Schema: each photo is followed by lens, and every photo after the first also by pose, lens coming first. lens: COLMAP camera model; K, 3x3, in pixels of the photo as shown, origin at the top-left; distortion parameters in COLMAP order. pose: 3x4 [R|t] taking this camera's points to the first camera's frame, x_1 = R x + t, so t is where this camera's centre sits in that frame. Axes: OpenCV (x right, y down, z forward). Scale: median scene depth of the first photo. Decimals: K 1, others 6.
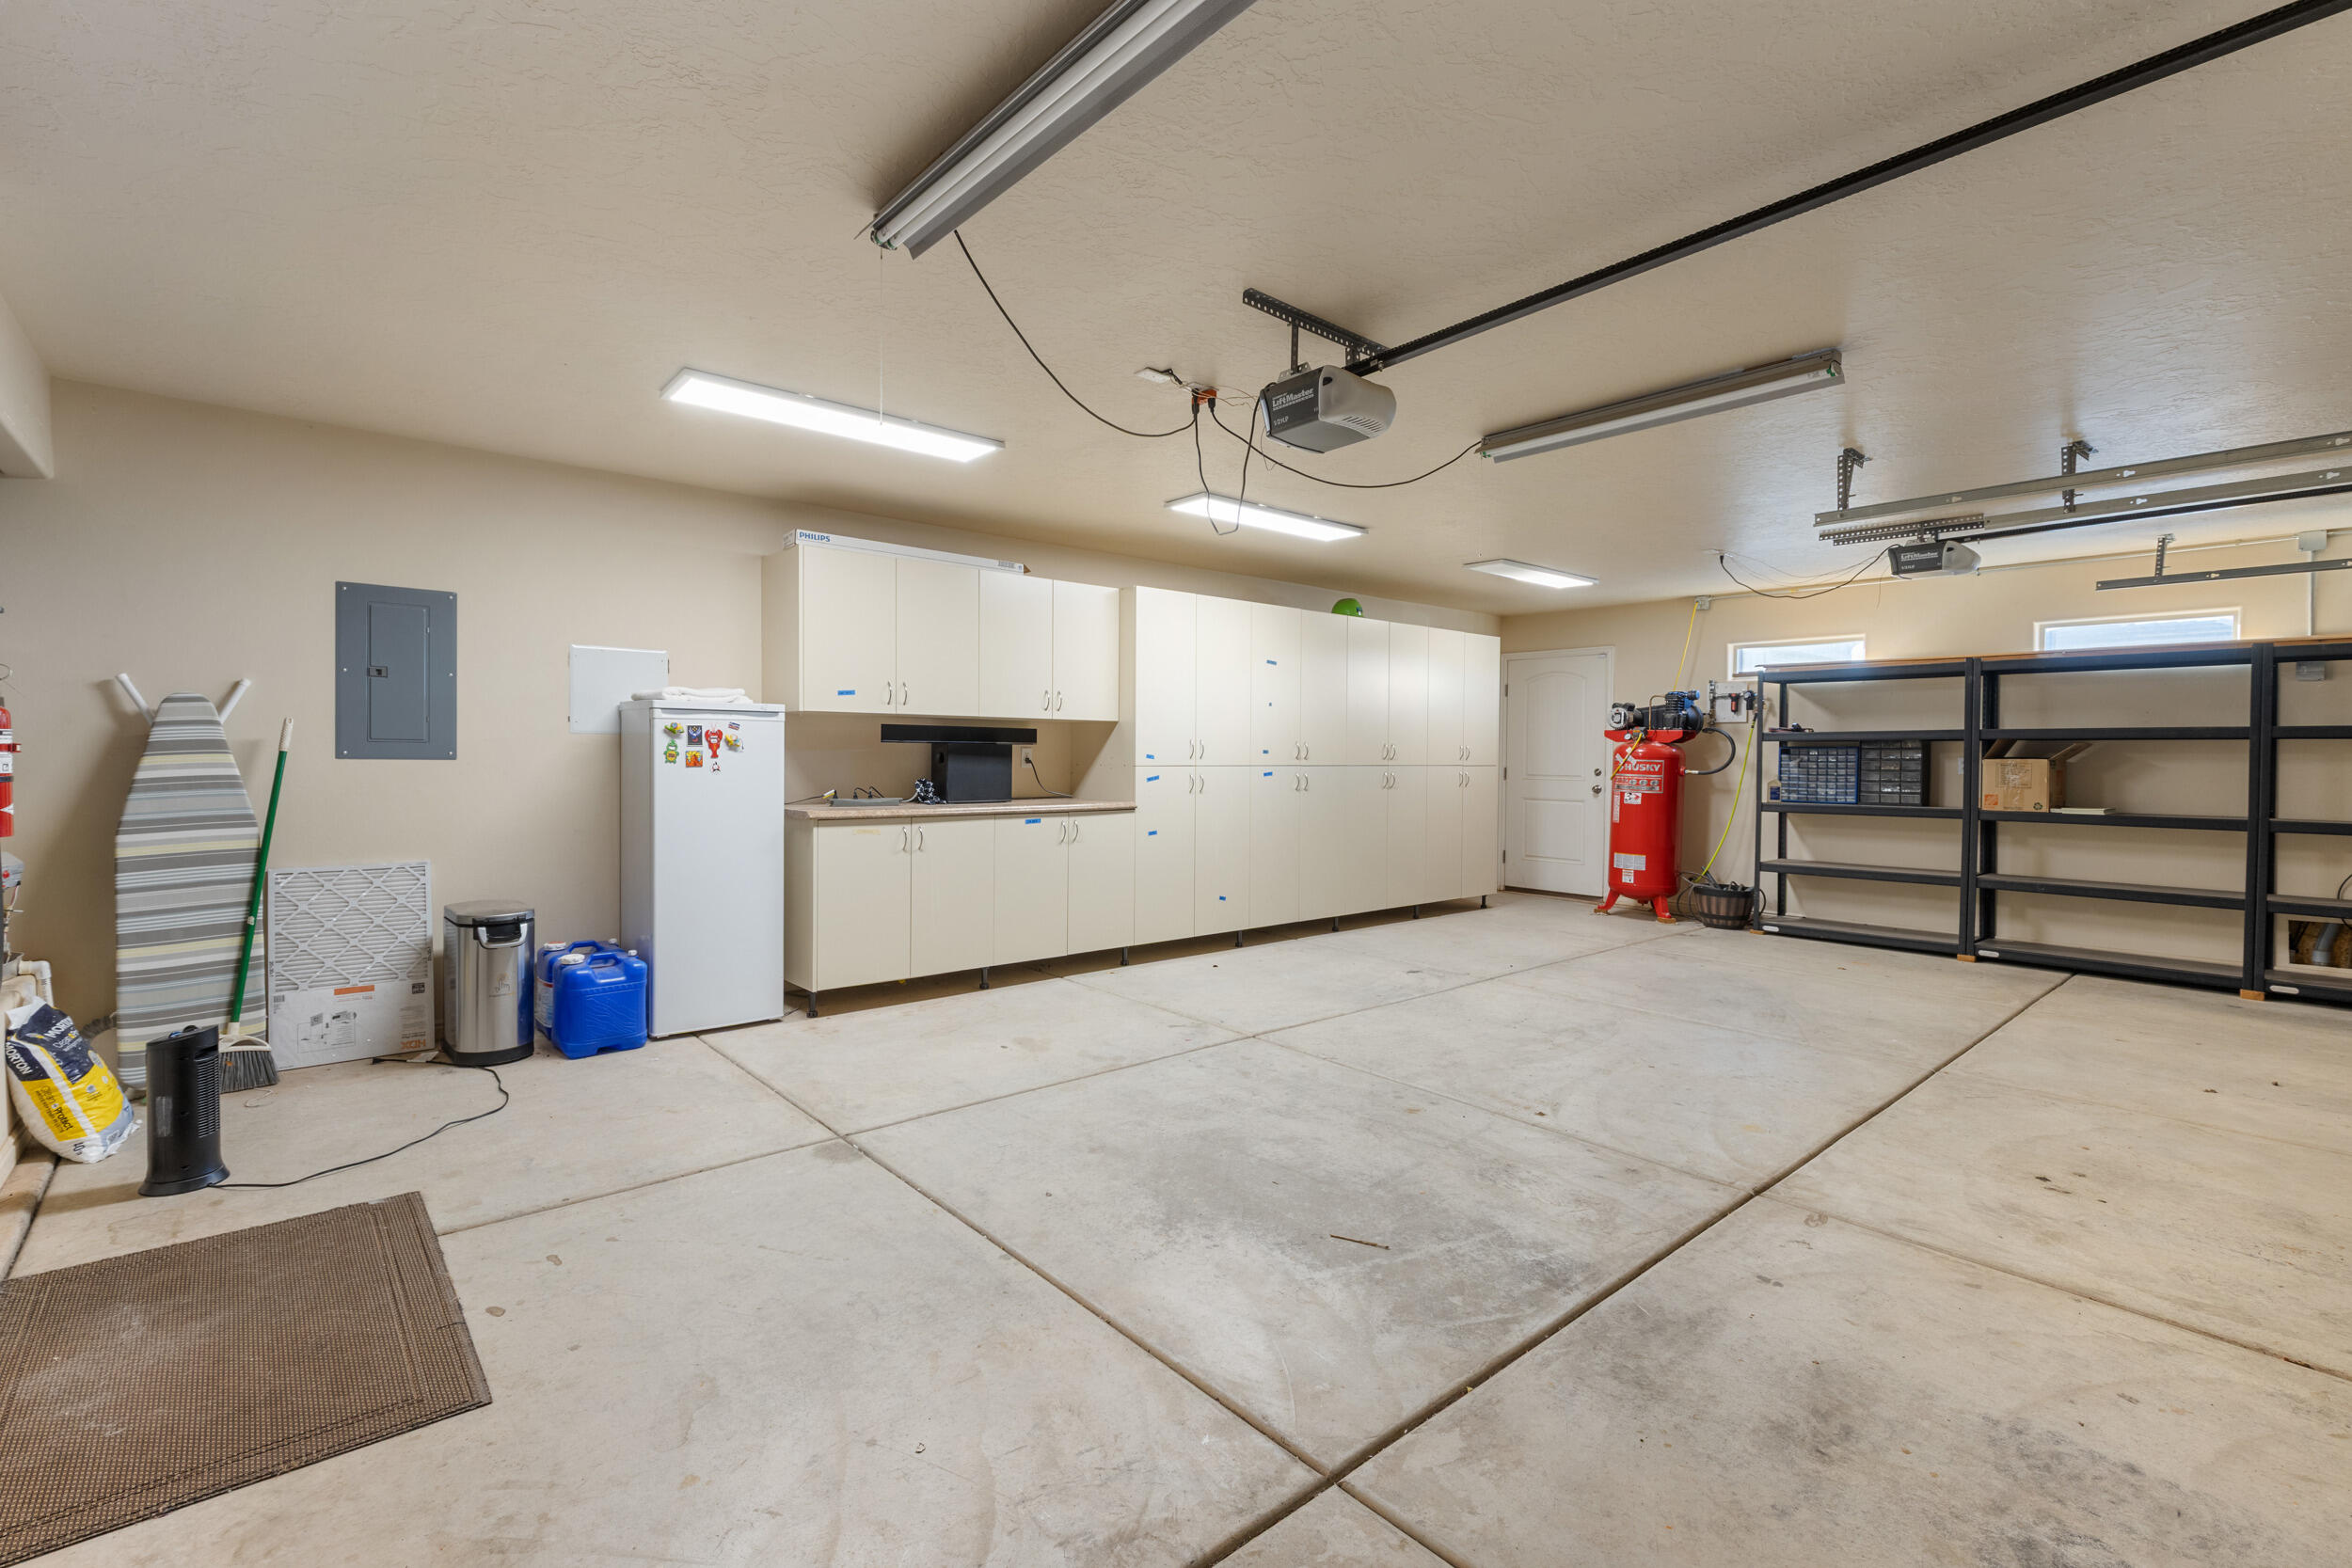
lens RADIAL K [[1045.8, 0, 1174.5], [0, 1045.8, 775.6], [0, 0, 1]] dist [0.003232, -0.000127]
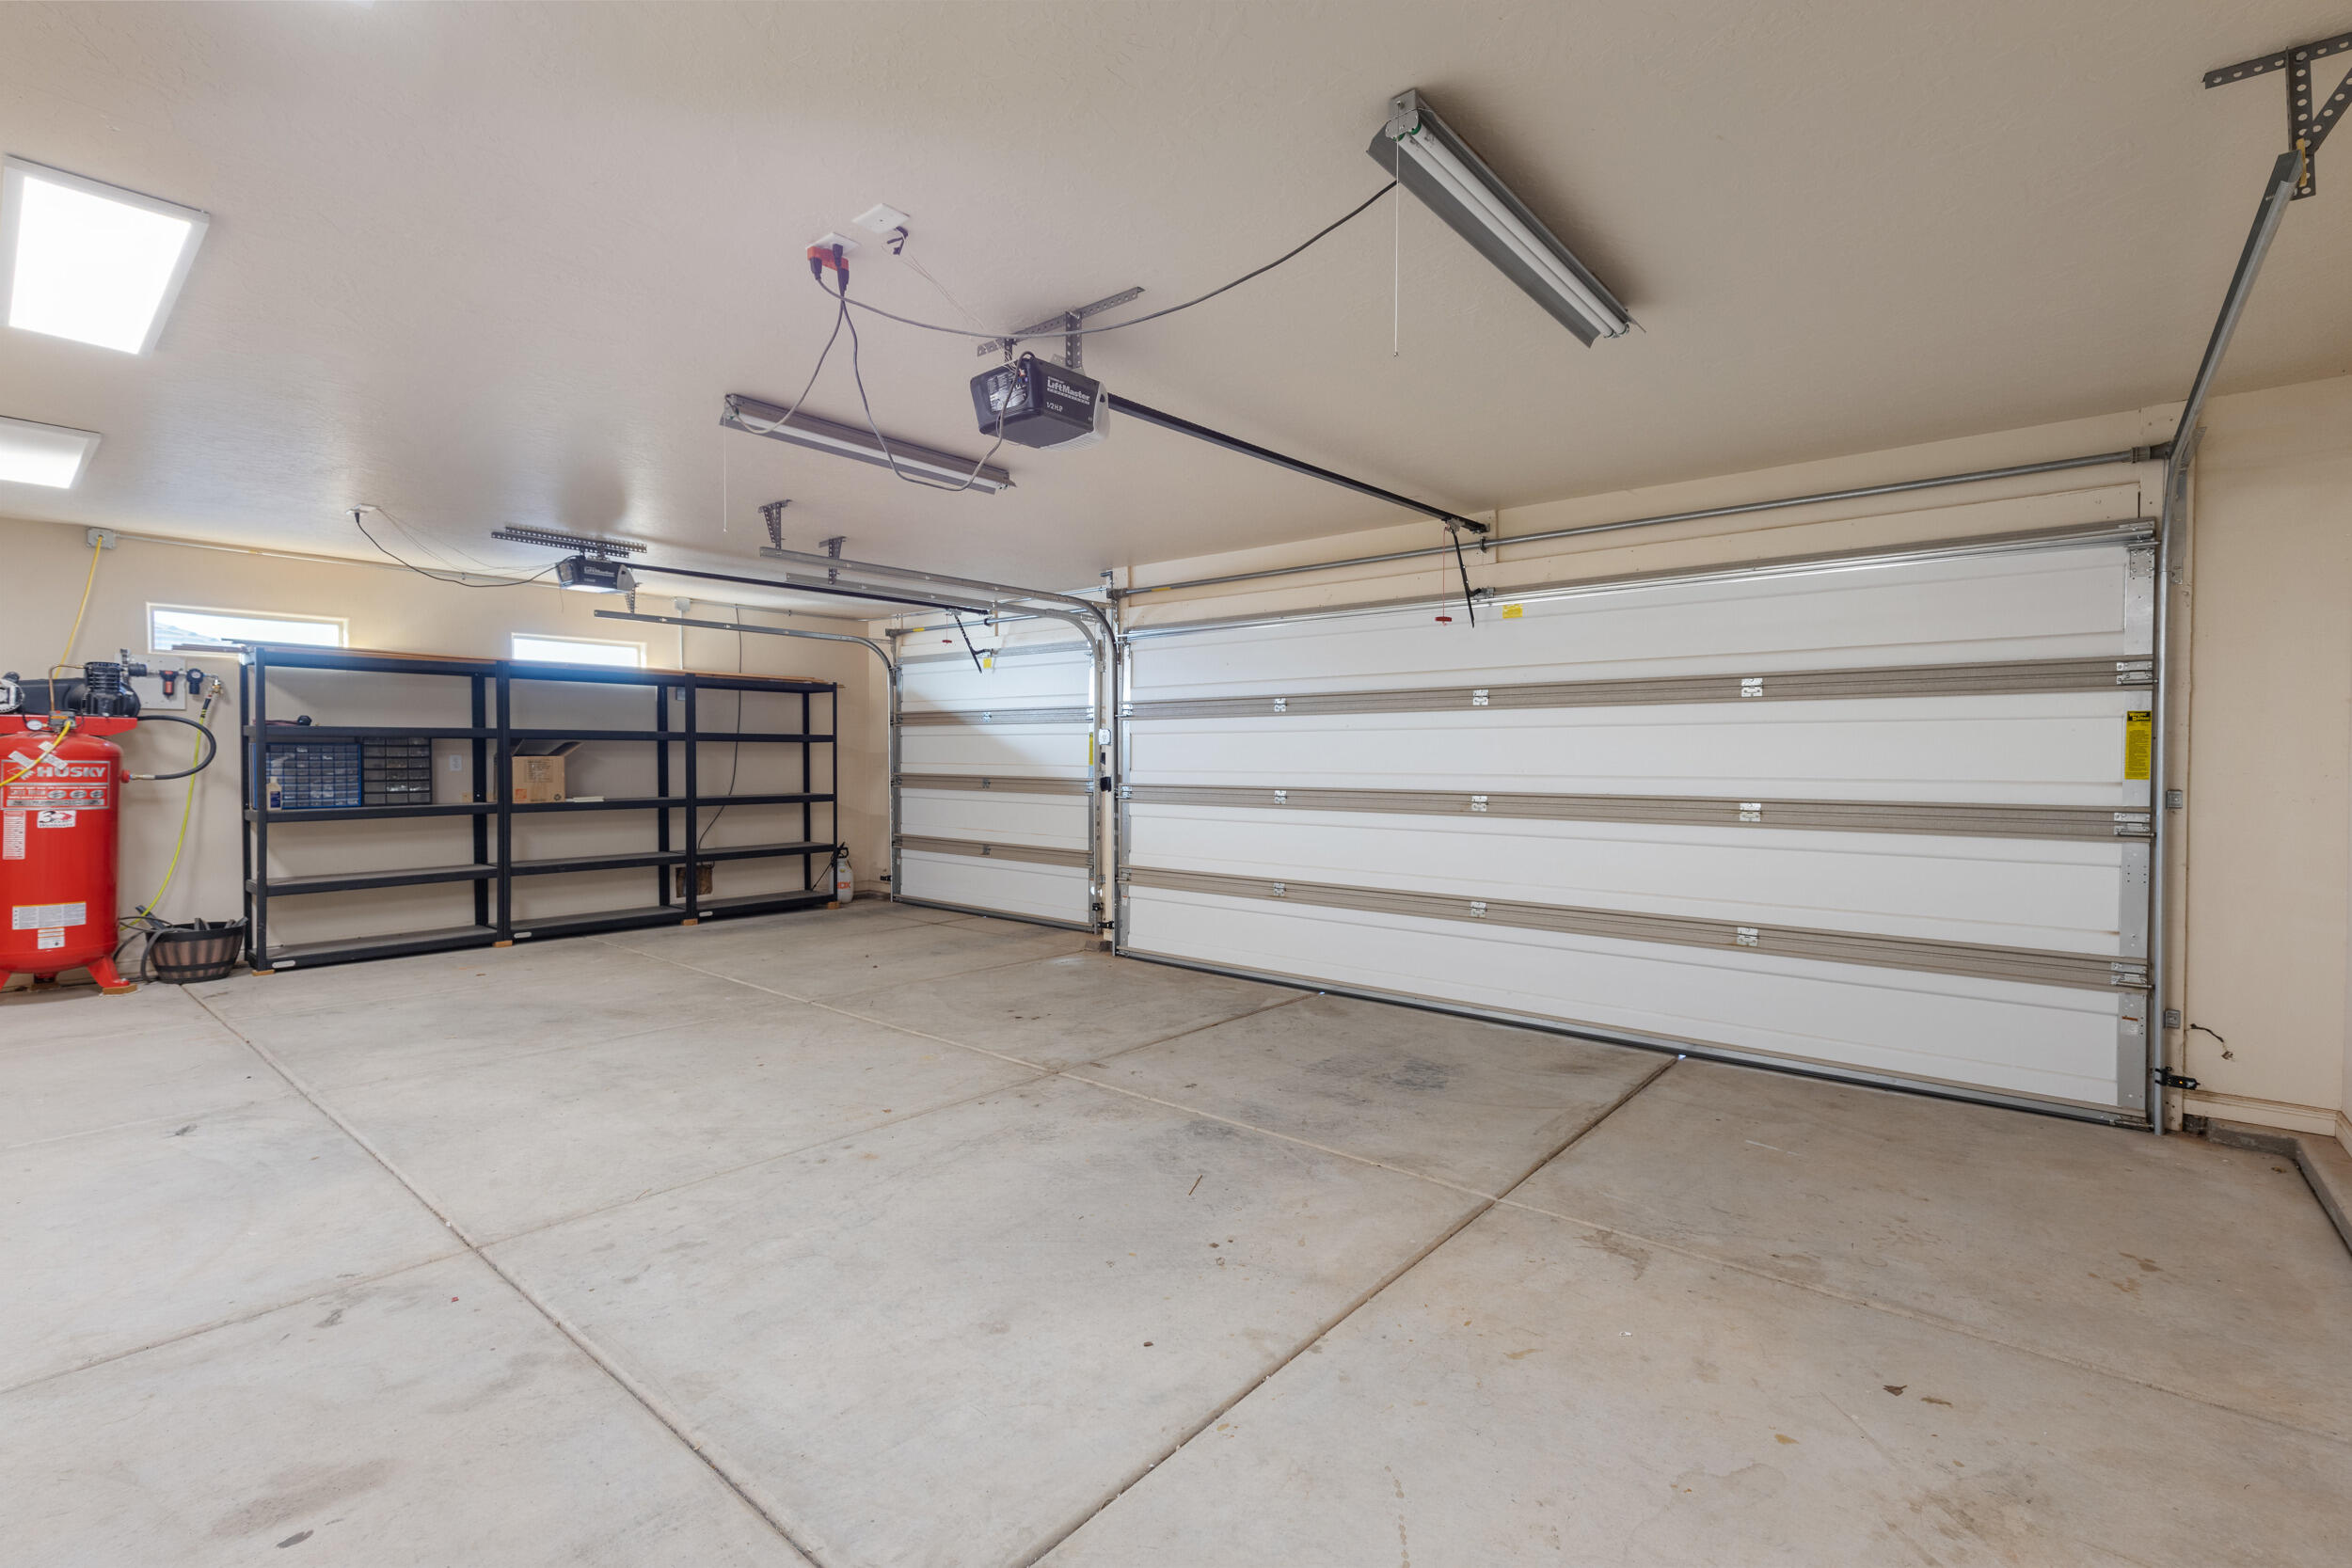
lens RADIAL K [[1045.8, 0, 1174.3], [0, 1045.8, 769.2], [0, 0, 1]] dist [0.003232, -0.000127]
pose [[-0.159211, -0.021722, 0.987006, -0.418343], [0.015342, 0.999583, 0.024474, -0.019500], [-0.987125, 0.019039, -0.158811, 0.524121]]
